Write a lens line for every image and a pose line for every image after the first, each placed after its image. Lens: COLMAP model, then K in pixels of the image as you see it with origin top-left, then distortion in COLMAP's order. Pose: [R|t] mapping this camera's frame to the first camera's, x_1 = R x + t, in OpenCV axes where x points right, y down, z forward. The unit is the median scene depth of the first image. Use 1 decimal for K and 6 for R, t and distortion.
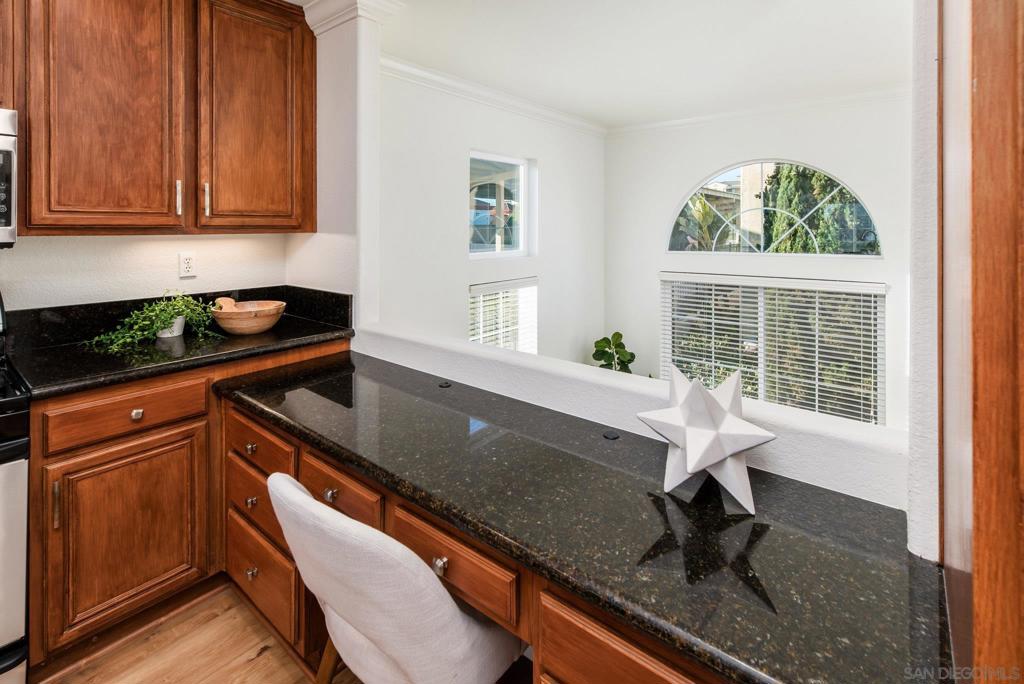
lens RADIAL K [[487.8, 0, 515.1], [0, 487.8, 224.8], [0, 0, 1]] dist [0.012845, -0.000548]
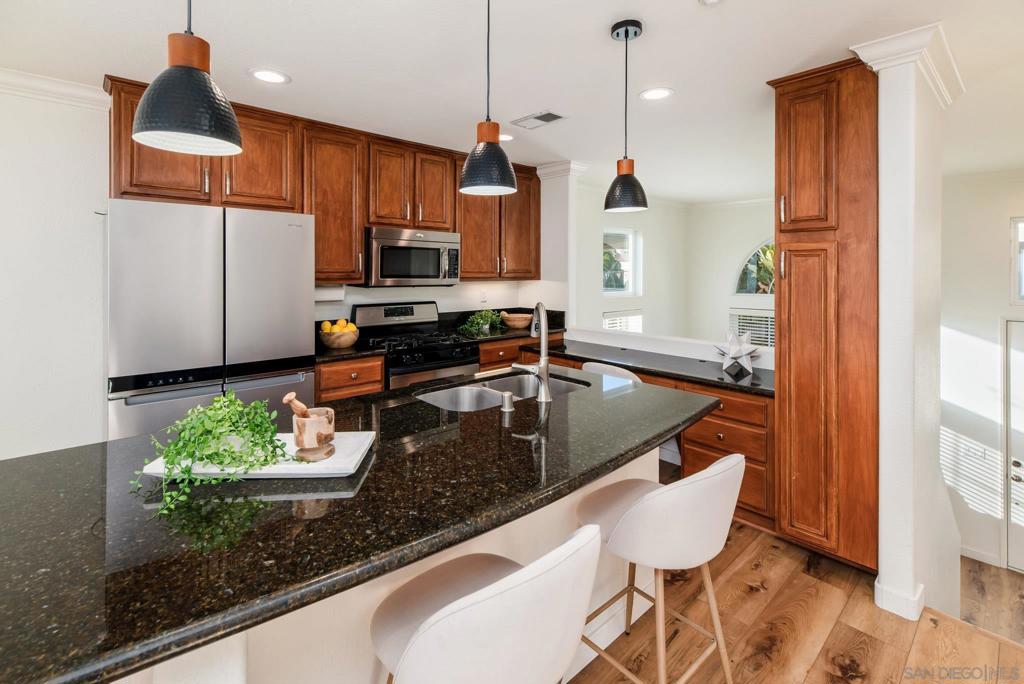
lens RADIAL K [[478.5, 0, 509.0], [0, 478.5, 276.0], [0, 0, 1]] dist [0.002866, 0.000862]
pose [[0.988347, -0.000541, -0.152220, -0.279435], [0.002213, 0.999939, 0.010810, -0.026116], [0.152205, -0.011021, 0.988288, -1.068670]]
